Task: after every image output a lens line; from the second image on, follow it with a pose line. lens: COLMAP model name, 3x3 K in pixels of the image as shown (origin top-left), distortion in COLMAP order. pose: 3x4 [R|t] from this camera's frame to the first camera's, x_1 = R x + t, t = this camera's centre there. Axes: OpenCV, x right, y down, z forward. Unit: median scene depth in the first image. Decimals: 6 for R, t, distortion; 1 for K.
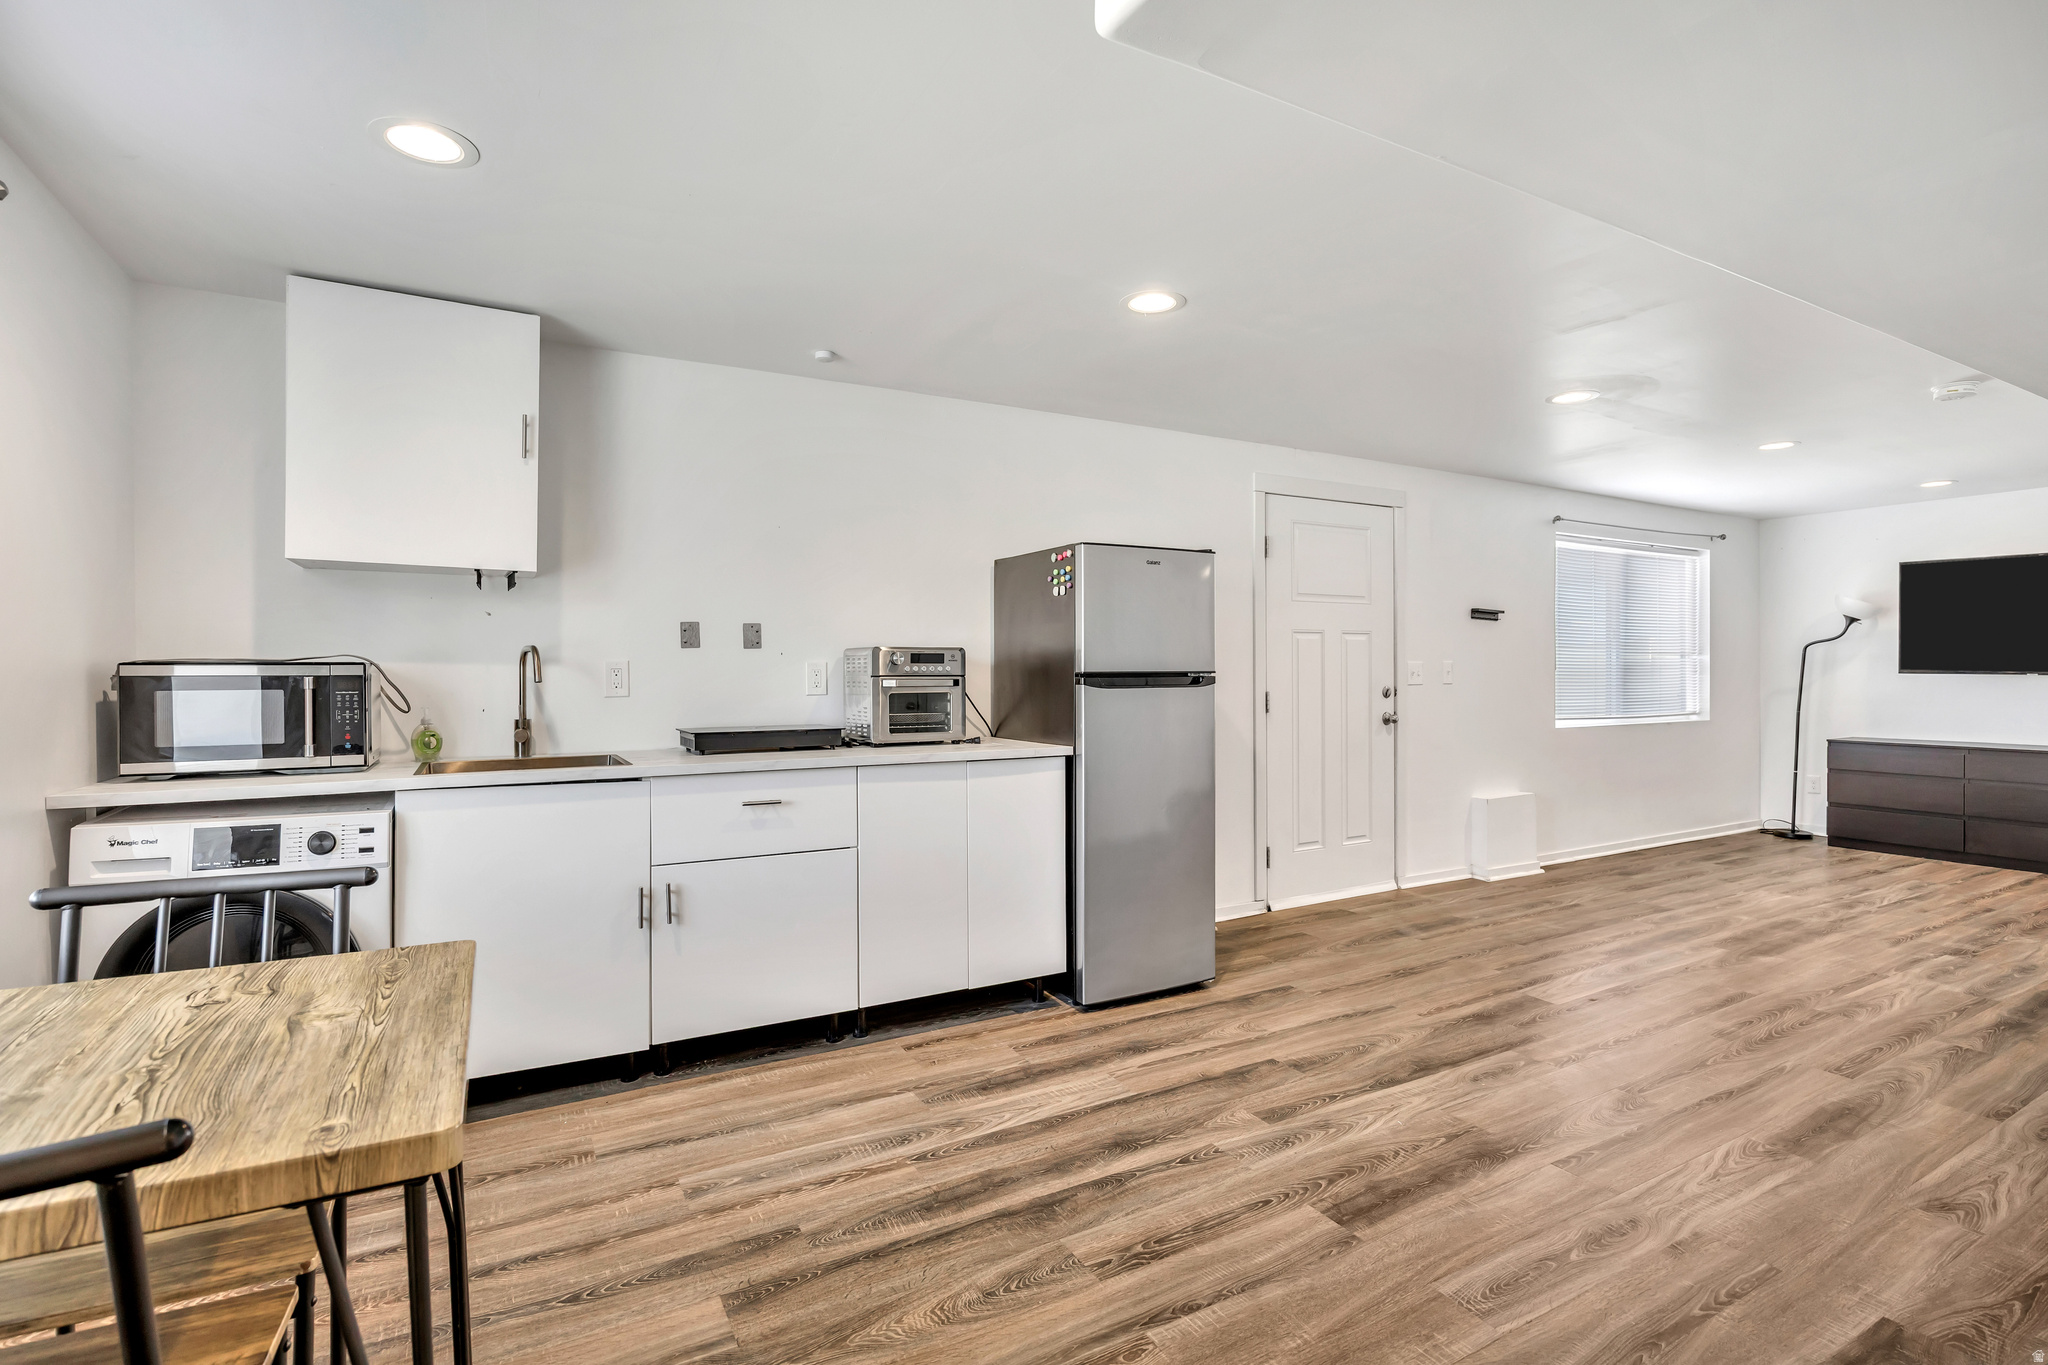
lens RADIAL K [[962.4, 0, 1036.2], [0, 962.4, 681.1], [0, 0, 1]] dist [-0.007987, -0.000200]
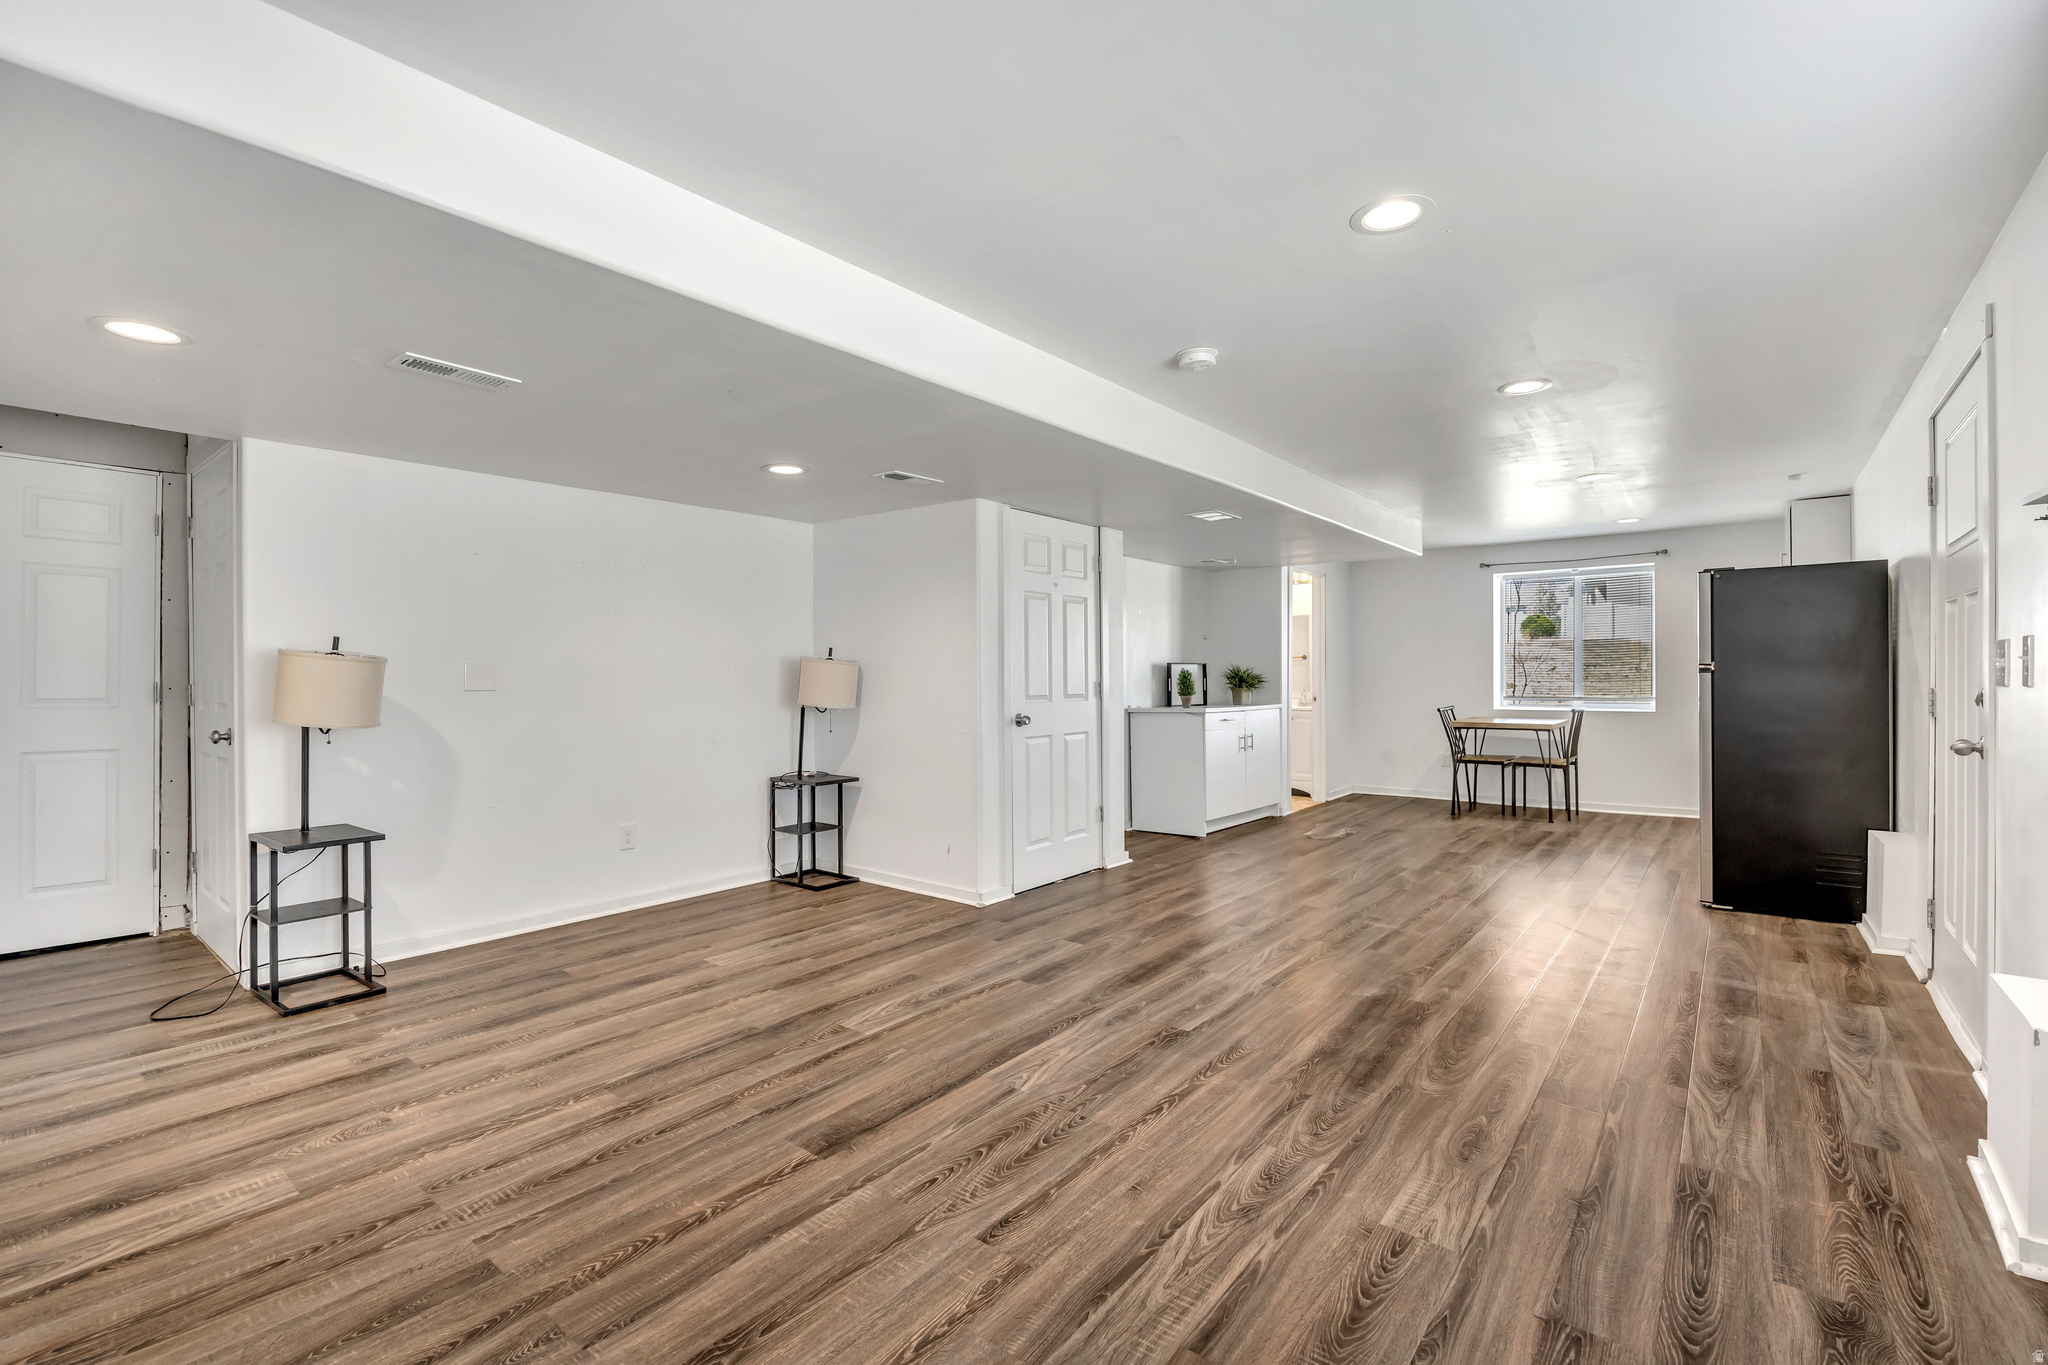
lens RADIAL K [[894.1, 0, 1038.9], [0, 894.1, 681.8], [0, 0, 1]] dist [-0.010597, -0.000267]
pose [[-0.926814, 0.012305, -0.375319, 1.793068], [0.005499, 0.999801, 0.019199, -0.018216], [0.375480, 0.015730, -0.926697, 2.178297]]
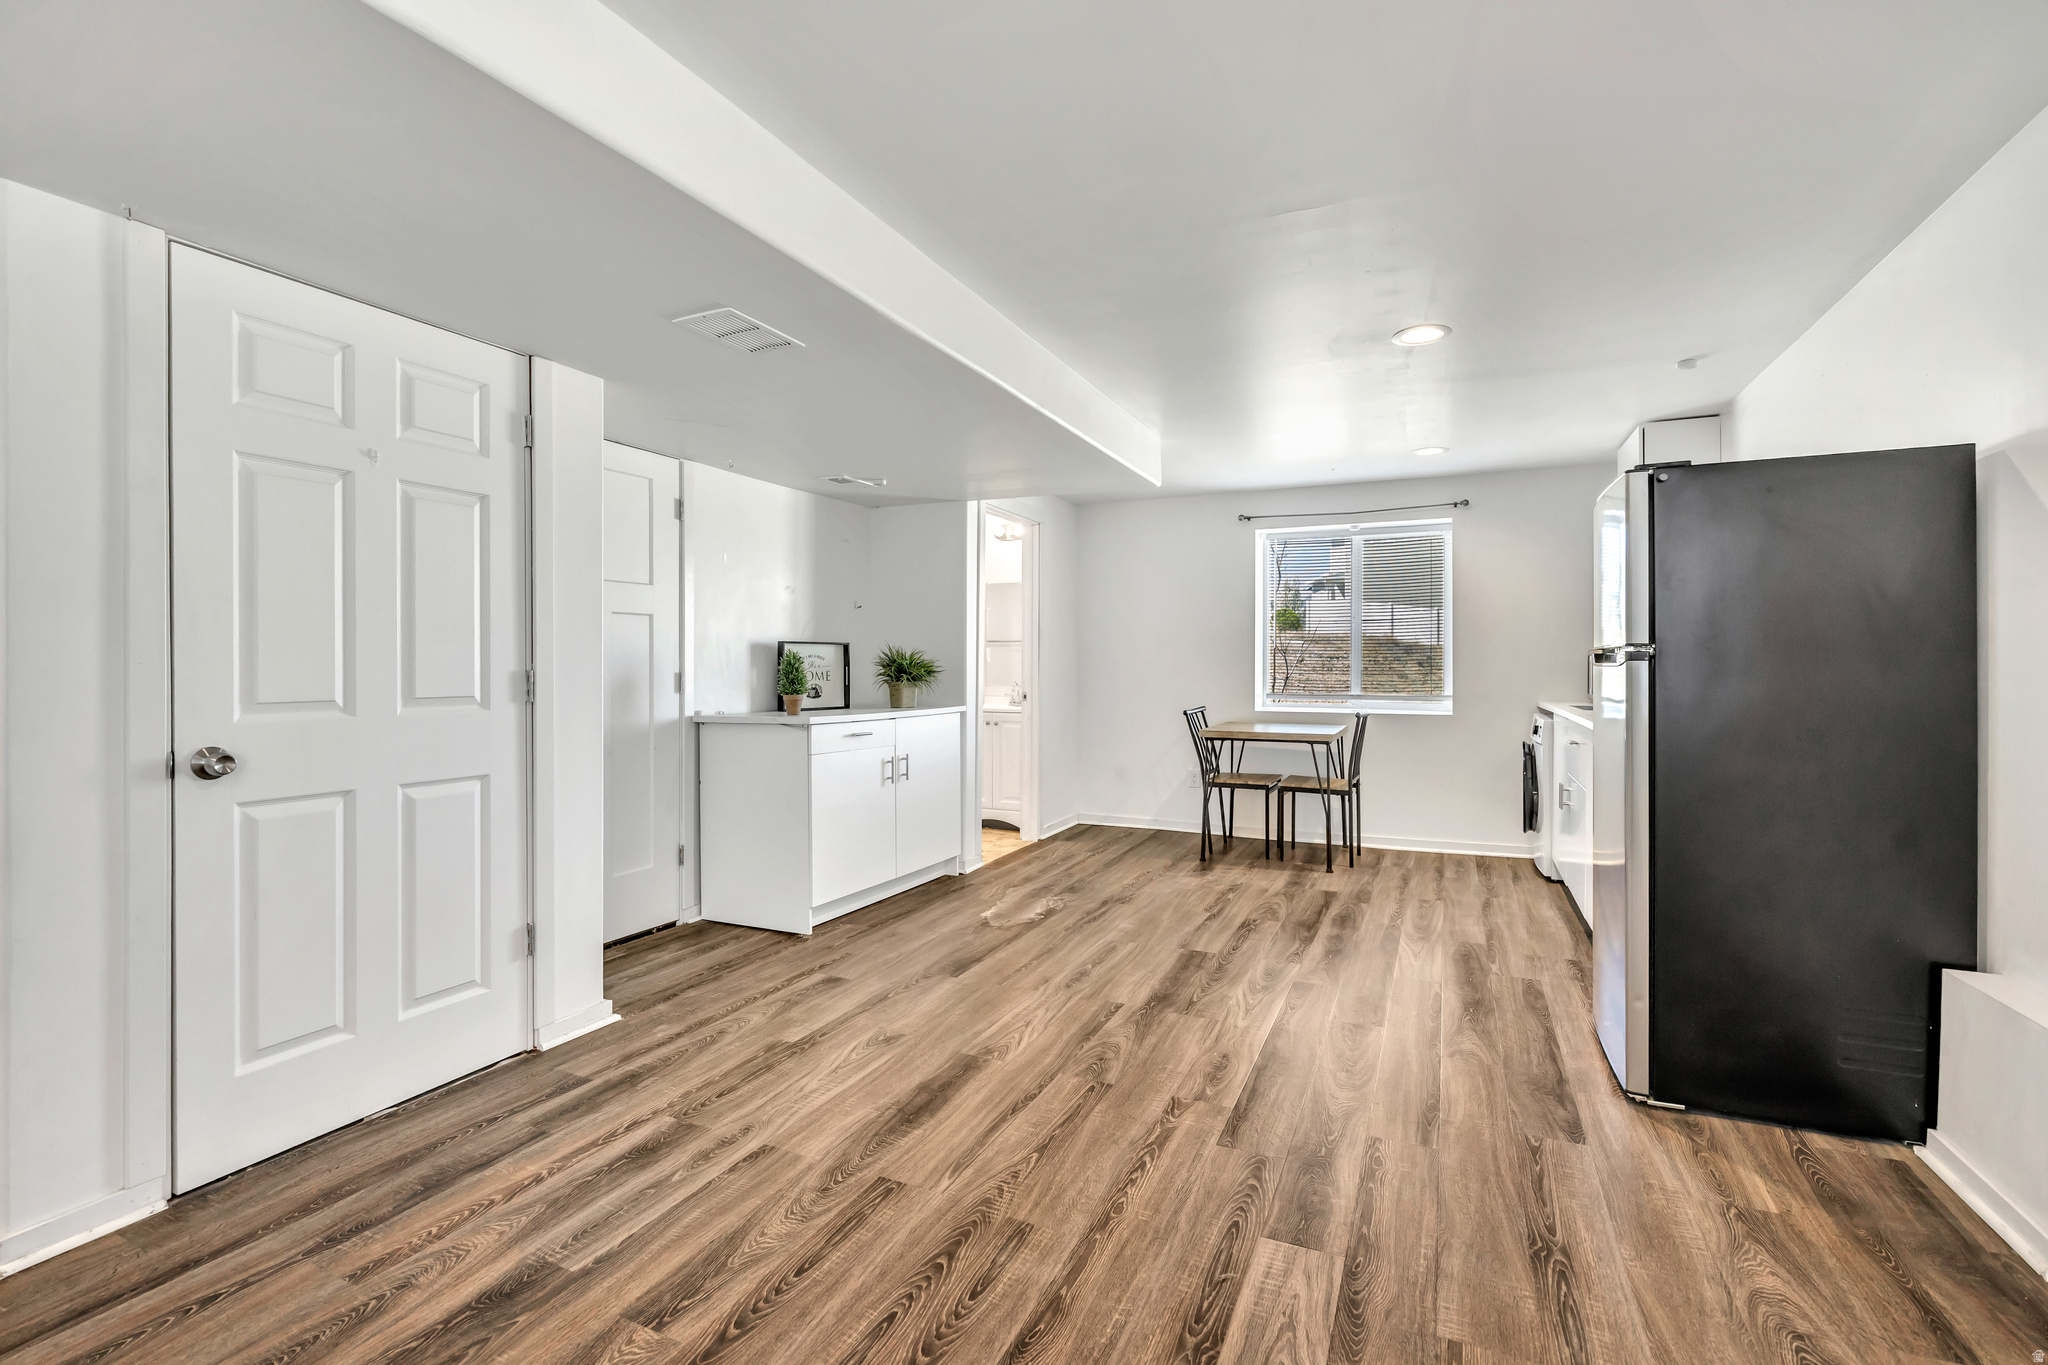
lens RADIAL K [[894.1, 0, 1032.0], [0, 894.1, 675.0], [0, 0, 1]] dist [-0.010597, -0.000267]
pose [[-0.812650, 0.009257, -0.582679, 1.104659], [-0.004769, 0.999735, 0.022533, -0.000976], [0.582733, 0.021091, -0.812390, 1.553493]]
